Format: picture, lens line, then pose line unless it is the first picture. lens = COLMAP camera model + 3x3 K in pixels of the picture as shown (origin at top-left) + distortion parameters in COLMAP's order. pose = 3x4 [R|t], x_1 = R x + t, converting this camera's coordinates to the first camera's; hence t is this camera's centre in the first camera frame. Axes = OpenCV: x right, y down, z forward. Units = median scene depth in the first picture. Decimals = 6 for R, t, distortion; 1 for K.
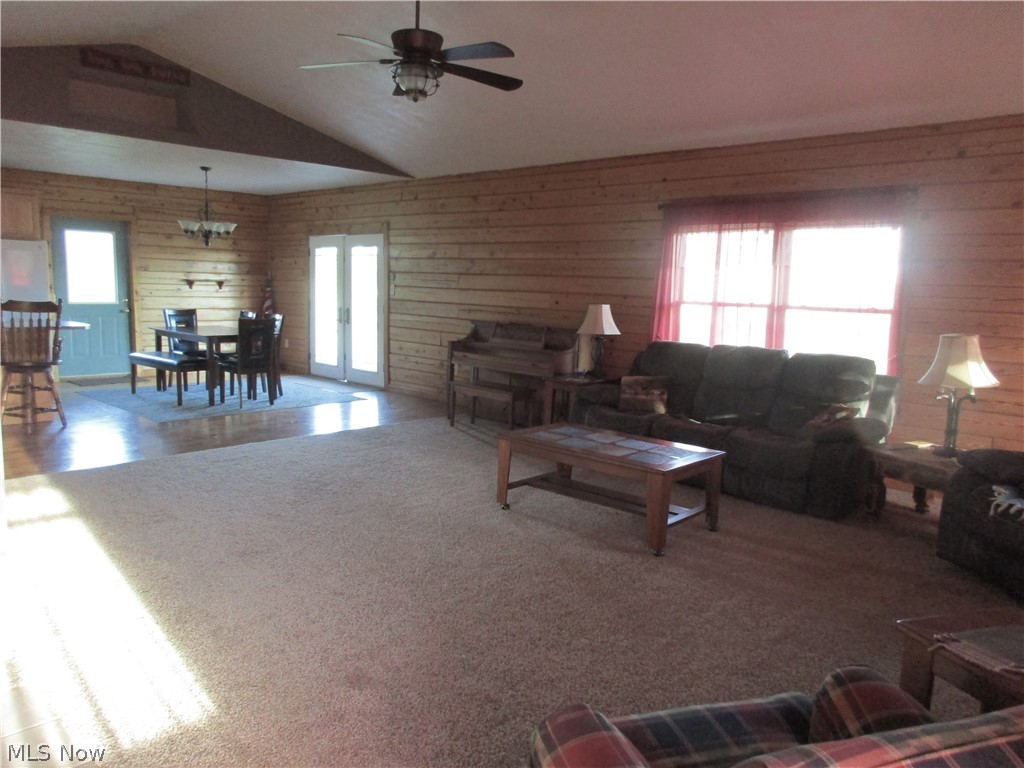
lens RADIAL K [[766.0, 0, 512.0], [0, 766.0, 384.0], [0, 0, 1]] dist [-0.003441, -0.002193]
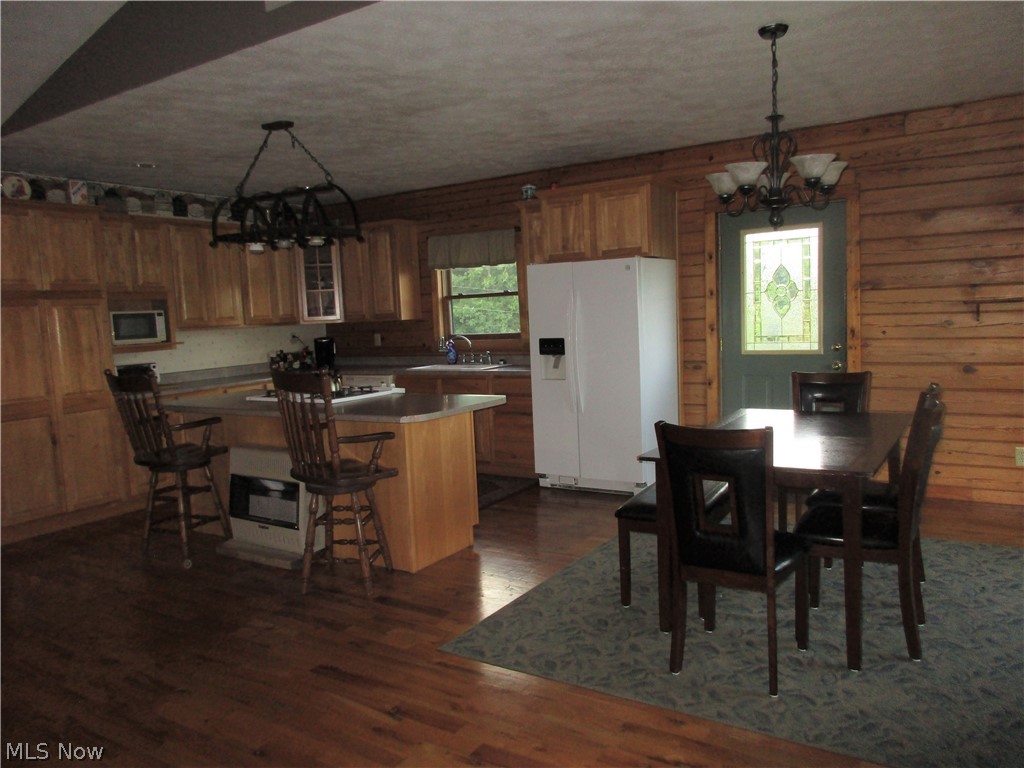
lens RADIAL K [[766.0, 0, 512.0], [0, 766.0, 384.0], [0, 0, 1]] dist [-0.003441, -0.002193]
pose [[0.163202, 0.061150, -0.984696, -0.006328], [-0.083321, 0.995366, 0.048003, -0.088132], [0.983068, 0.074212, 0.167541, 0.670842]]
